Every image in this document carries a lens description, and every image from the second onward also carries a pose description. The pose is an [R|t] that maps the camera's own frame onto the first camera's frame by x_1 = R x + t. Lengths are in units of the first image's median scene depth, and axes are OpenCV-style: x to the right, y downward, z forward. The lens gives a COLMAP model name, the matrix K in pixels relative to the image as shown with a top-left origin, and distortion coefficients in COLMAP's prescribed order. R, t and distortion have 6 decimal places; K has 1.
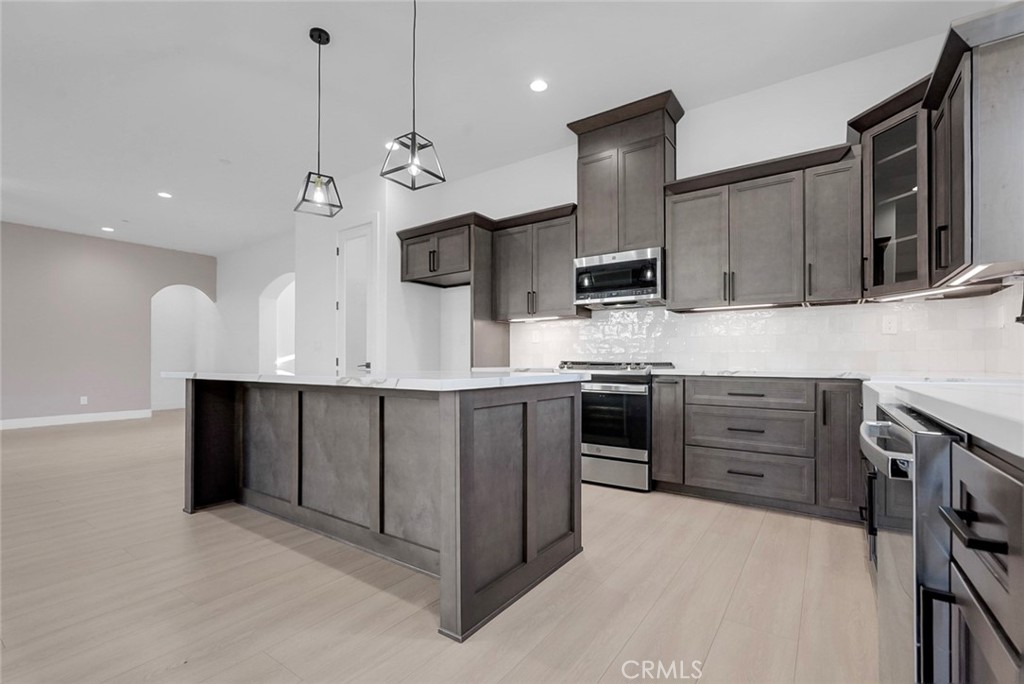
lens RADIAL K [[456.1, 0, 515.2], [0, 456.1, 354.3], [0, 0, 1]] dist [-0.003450, 0.000154]
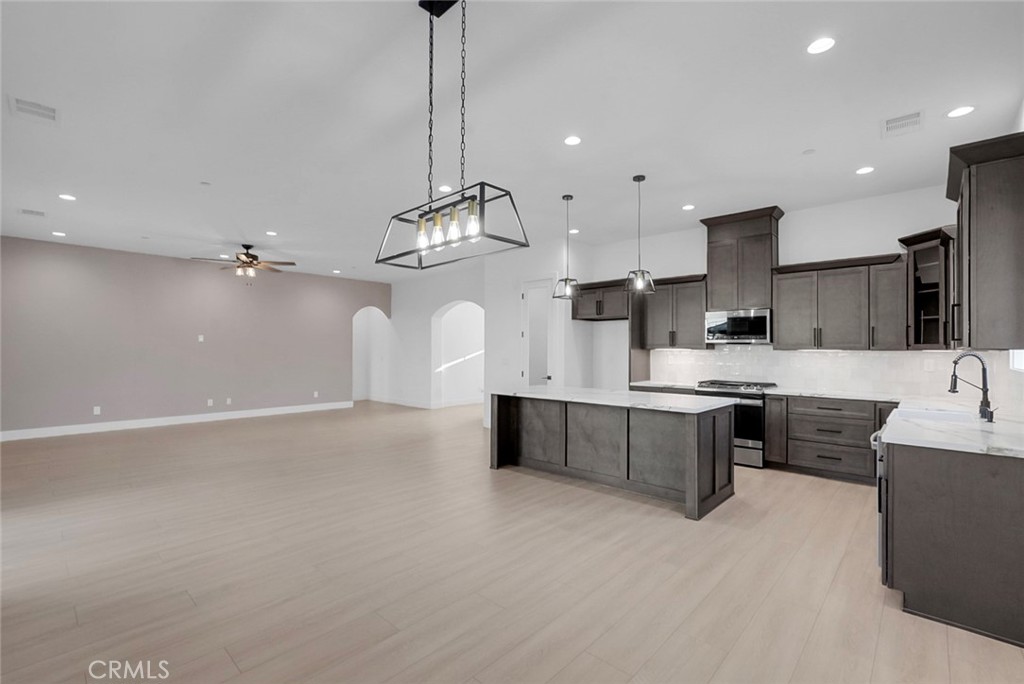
lens RADIAL K [[462.3, 0, 519.8], [0, 462.3, 339.3], [0, 0, 1]] dist [-0.001538, 0.000206]
pose [[0.992381, 0.002119, -0.123192, -0.348868], [-0.002660, 0.999988, -0.004225, -0.135501], [0.123182, 0.004520, 0.992374, -0.696685]]
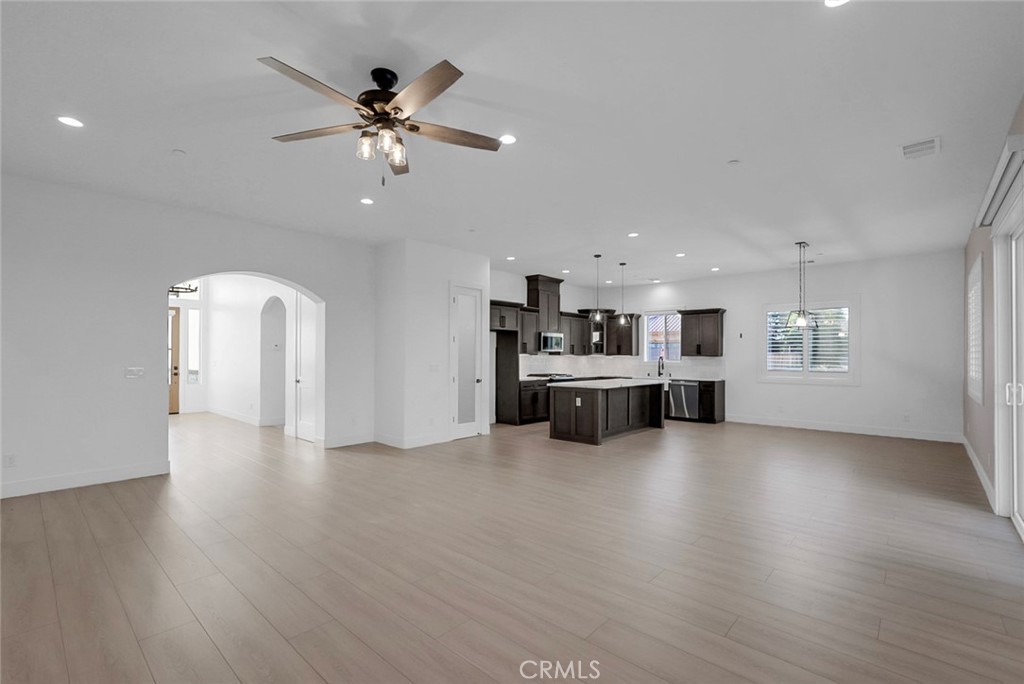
lens RADIAL K [[443.6, 0, 515.9], [0, 443.6, 349.1], [0, 0, 1]] dist [-0.002343, 0.000000]
pose [[0.128603, 0.021646, 0.991460, -2.720990], [-0.020418, 0.999608, -0.019175, -0.084717], [-0.991486, -0.017778, 0.128995, 1.006825]]
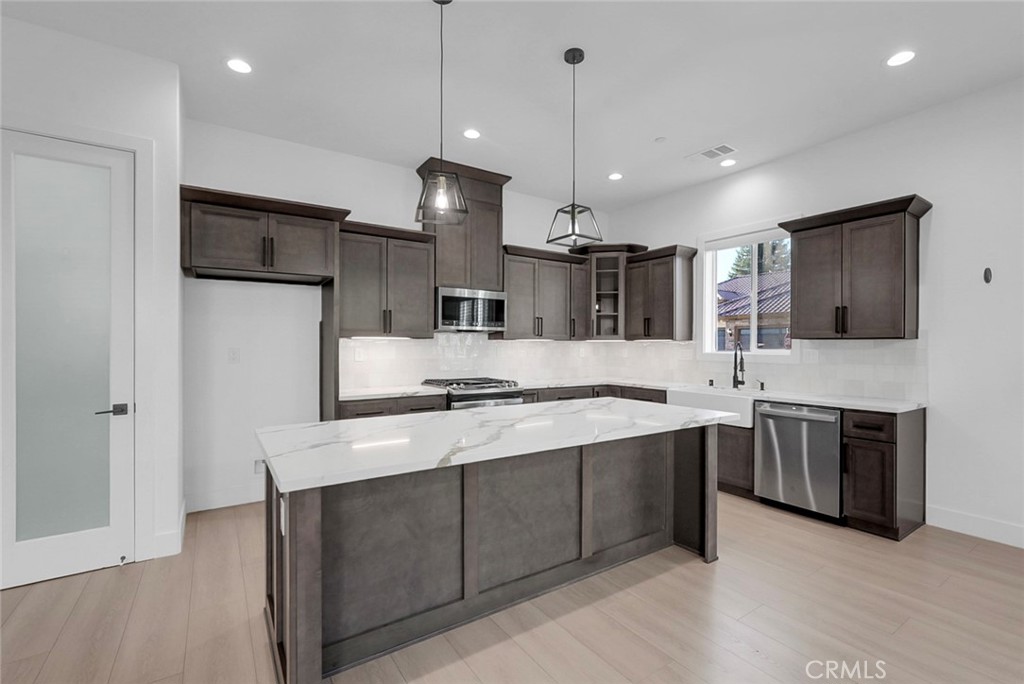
lens RADIAL K [[455.3, 0, 512.0], [0, 455.3, 342.0], [0, 0, 1]] dist [-0.008179, 0.000280]
pose [[0.361156, 0.008480, 0.932467, -0.987264], [-0.018274, 0.999831, -0.002014, -0.094854], [-0.932326, -0.016312, 0.361250, 0.536936]]
